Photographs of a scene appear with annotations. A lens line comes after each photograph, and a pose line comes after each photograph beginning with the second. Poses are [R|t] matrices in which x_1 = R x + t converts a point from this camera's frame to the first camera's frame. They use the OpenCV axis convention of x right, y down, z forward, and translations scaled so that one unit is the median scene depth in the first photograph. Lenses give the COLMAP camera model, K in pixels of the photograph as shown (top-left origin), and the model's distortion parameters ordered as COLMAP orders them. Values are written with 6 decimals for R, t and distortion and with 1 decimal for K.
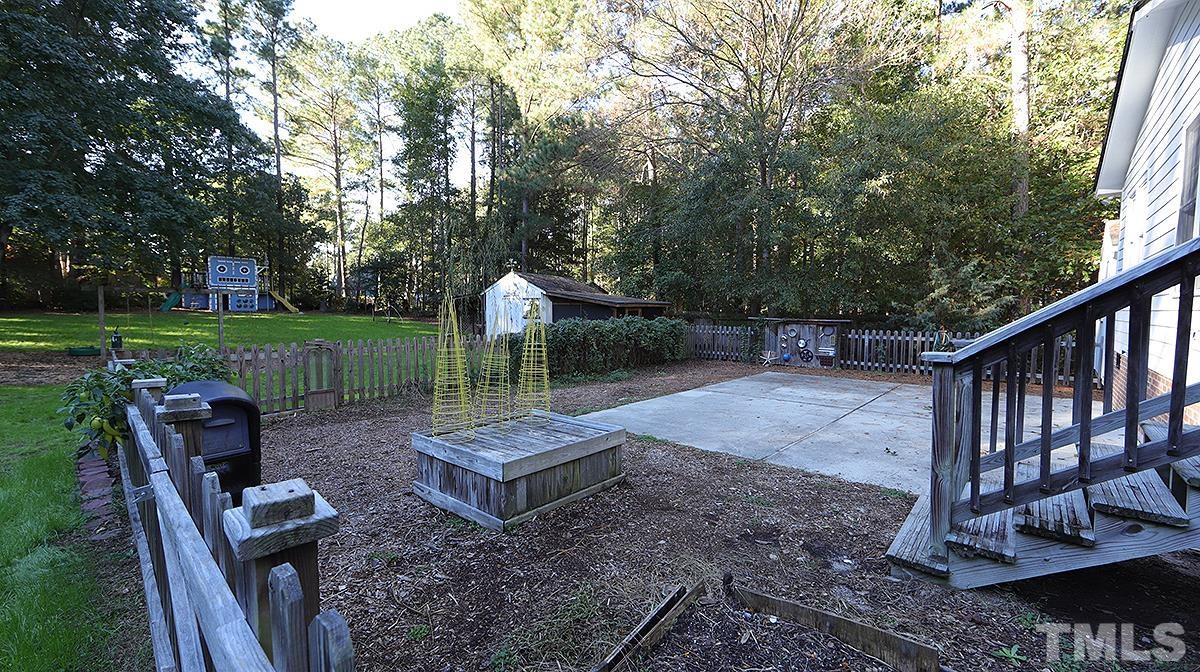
lens RADIAL K [[472.5, 0, 600.0], [0, 472.5, 336.0], [0, 0, 1]] dist [0.000977, -0.000036]
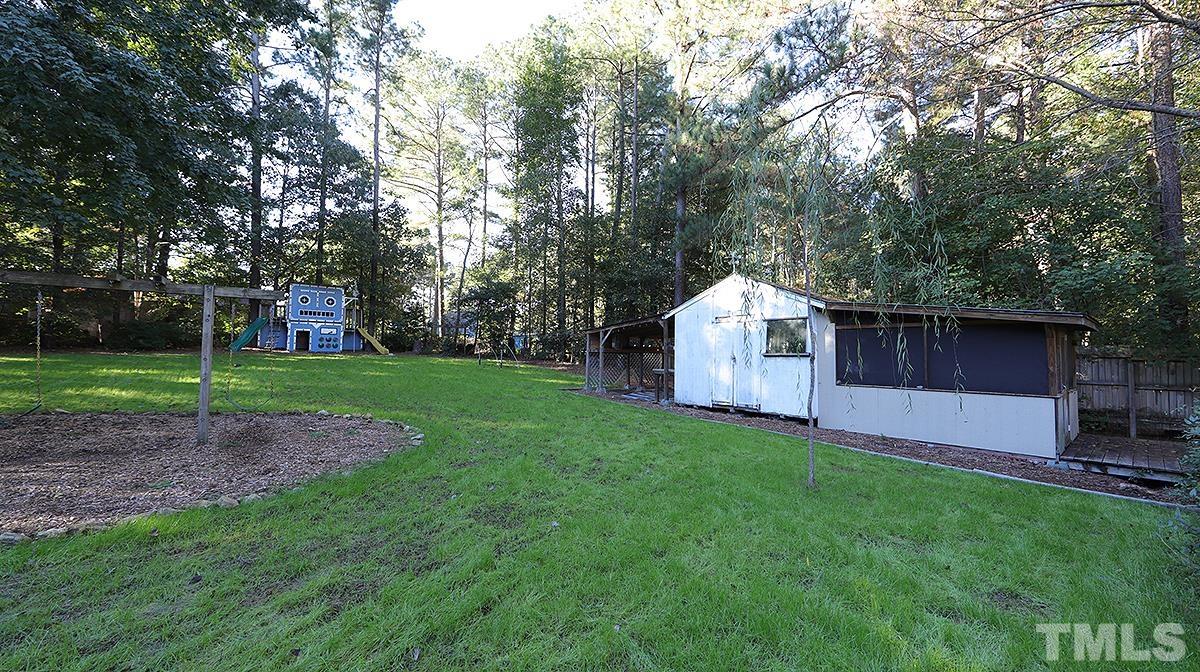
lens RADIAL K [[472.5, 0, 600.0], [0, 472.5, 336.0], [0, 0, 1]] dist [0.000977, -0.000036]
pose [[0.986737, -0.006500, -0.162198, -0.142974], [-0.009722, 0.995038, -0.099018, -0.003853], [0.162037, 0.099282, 0.981778, 0.250568]]
